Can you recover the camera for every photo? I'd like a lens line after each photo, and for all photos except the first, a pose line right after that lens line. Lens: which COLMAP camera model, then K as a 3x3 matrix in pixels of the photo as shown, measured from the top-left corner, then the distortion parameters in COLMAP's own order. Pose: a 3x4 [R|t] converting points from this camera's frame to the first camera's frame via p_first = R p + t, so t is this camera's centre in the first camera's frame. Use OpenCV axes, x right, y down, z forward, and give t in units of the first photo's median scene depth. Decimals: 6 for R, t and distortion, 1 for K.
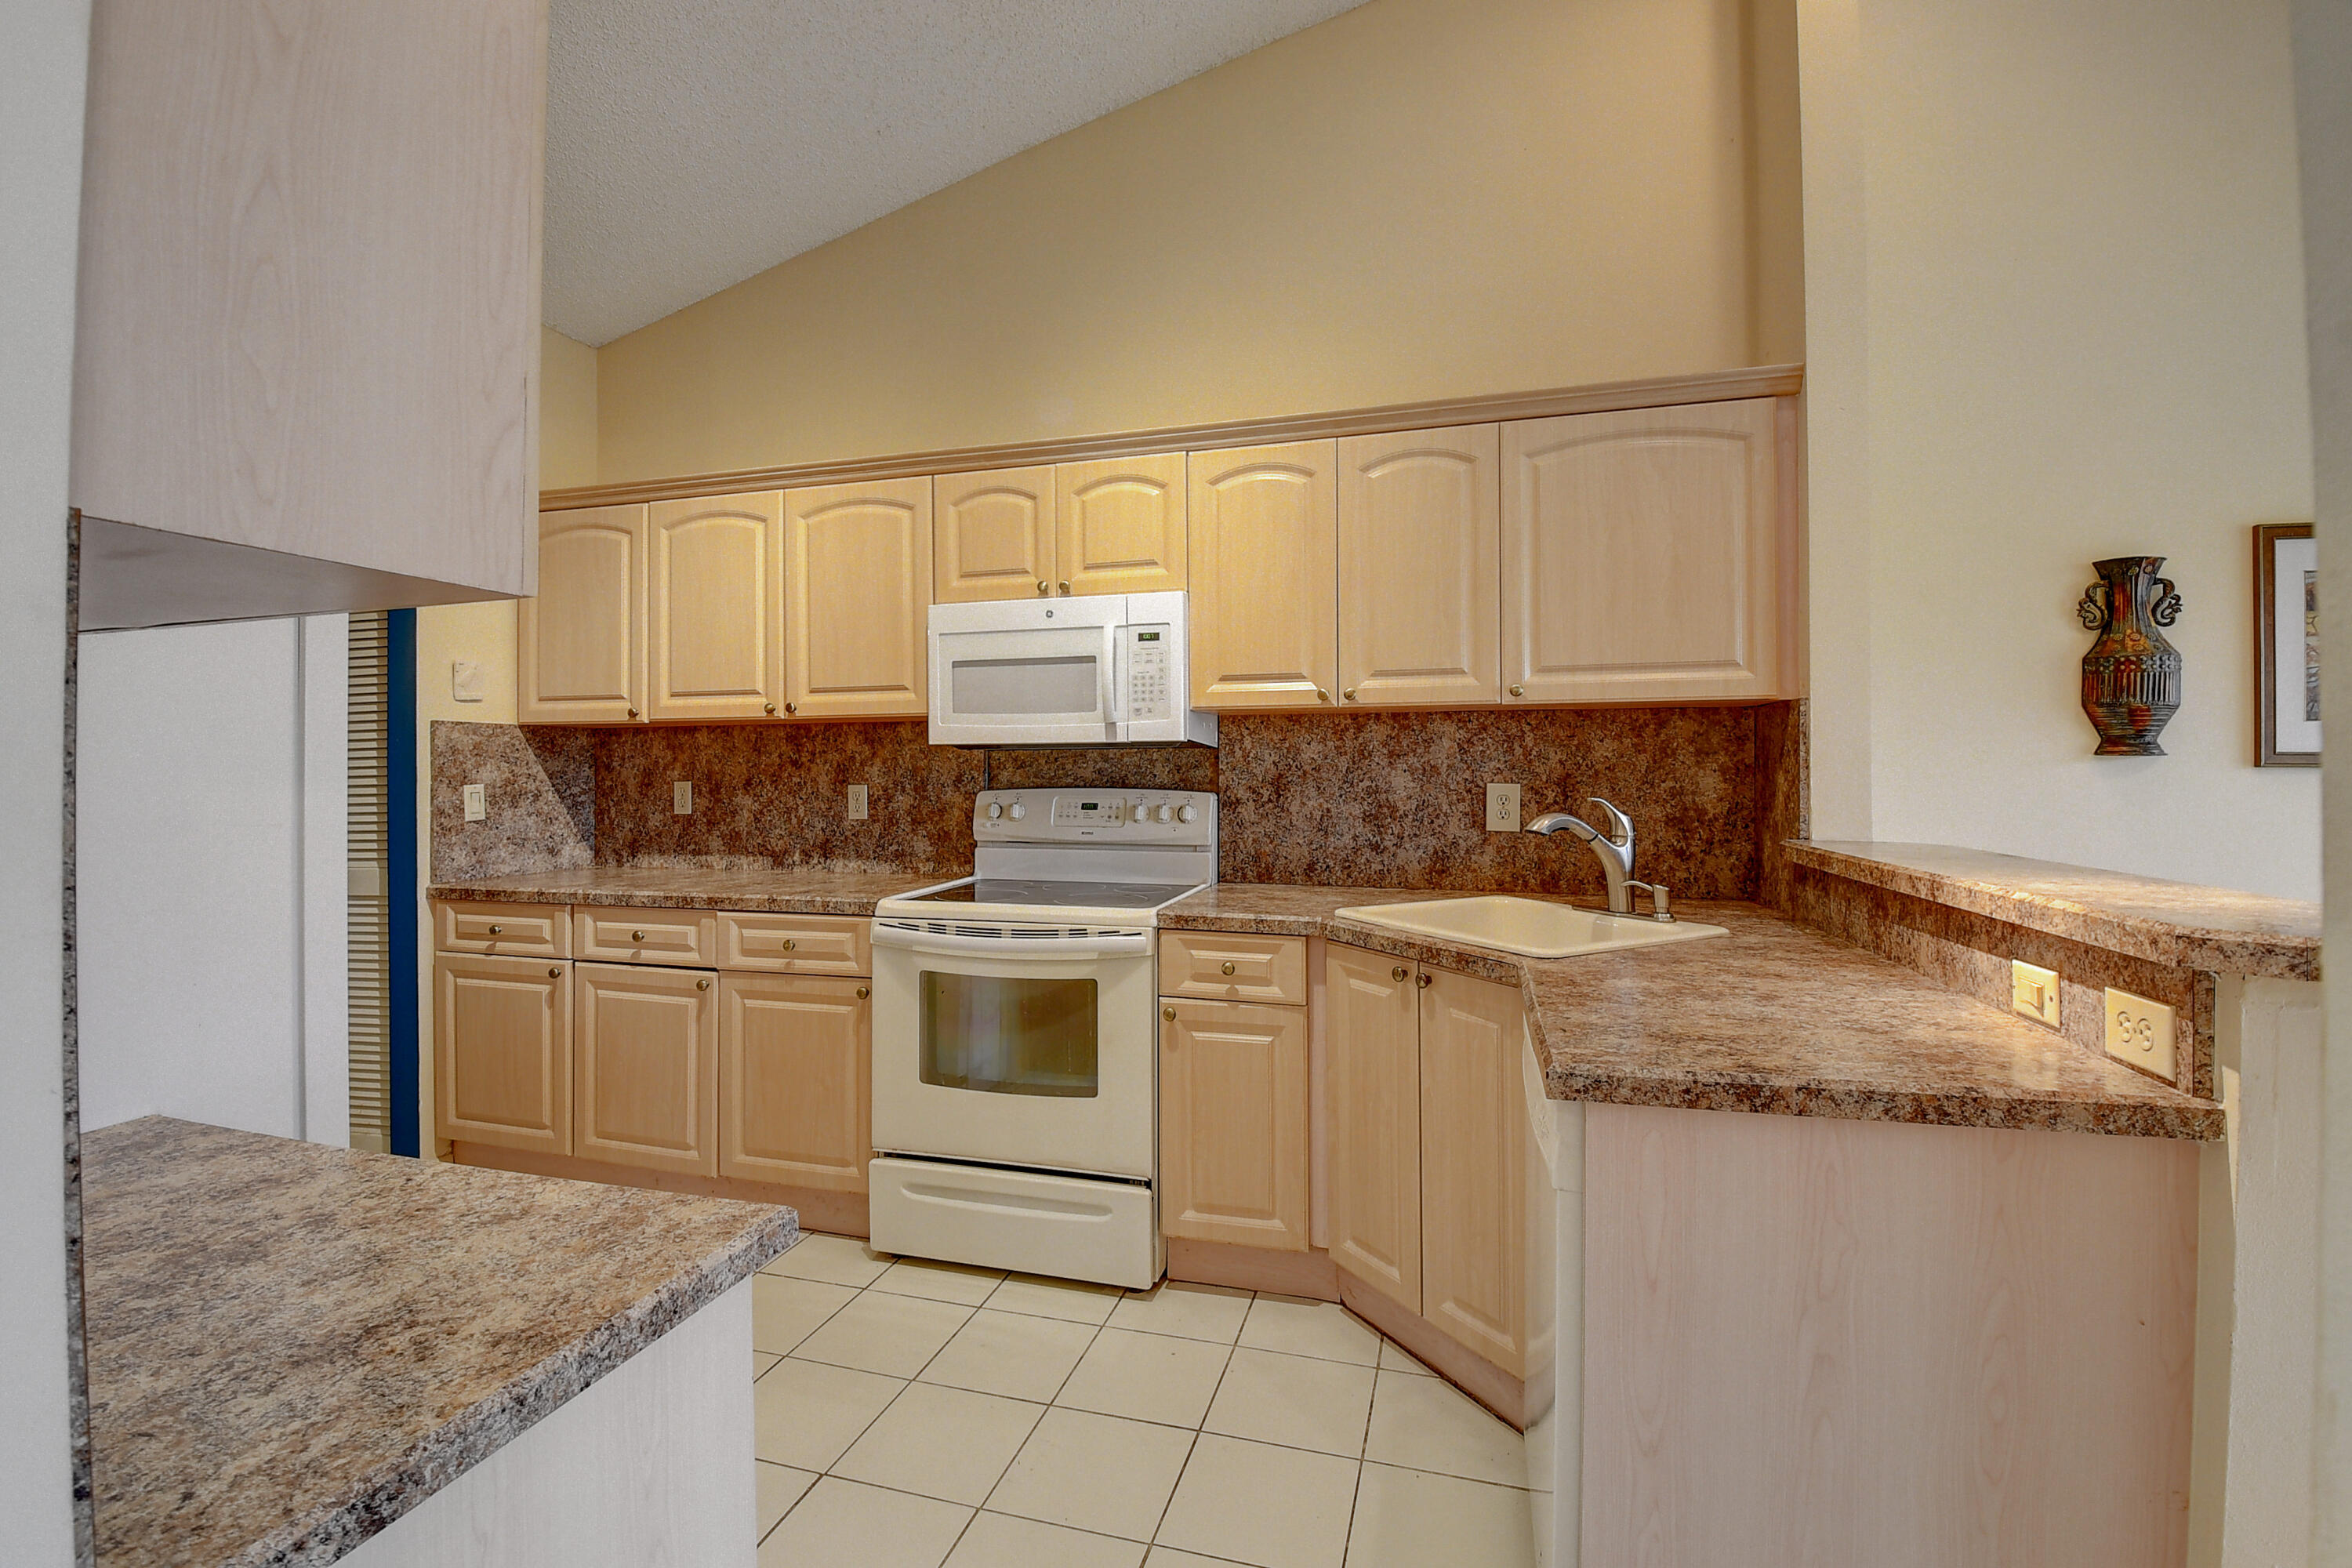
lens RADIAL K [[1041.3, 0, 1177.6], [0, 1041.3, 776.9], [0, 0, 1]] dist [0.006556, -0.018646]
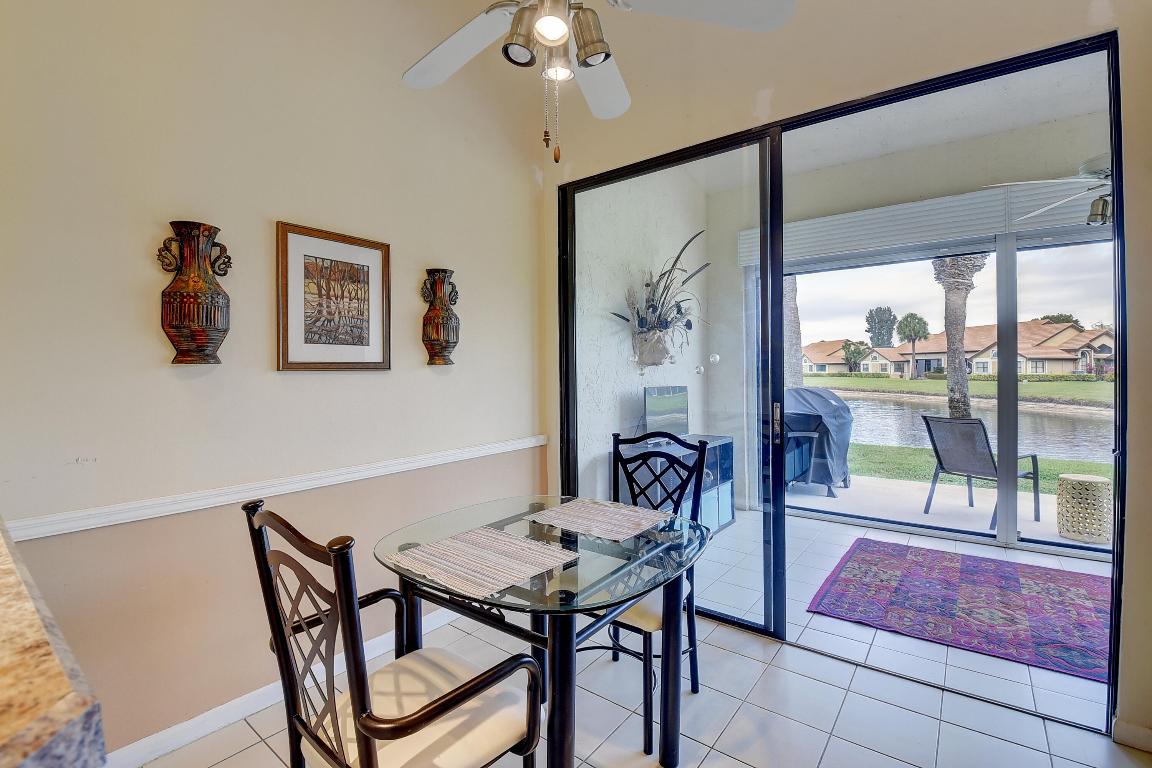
lens RADIAL K [[510.0, 0, 577.1], [0, 510.0, 368.6], [0, 0, 1]] dist [0.006556, -0.018646]
pose [[0.370561, -0.006601, 0.928784, 0.471330], [0.011712, 0.999928, 0.002434, -0.009997], [-0.928734, 0.009976, 0.370612, 0.260721]]
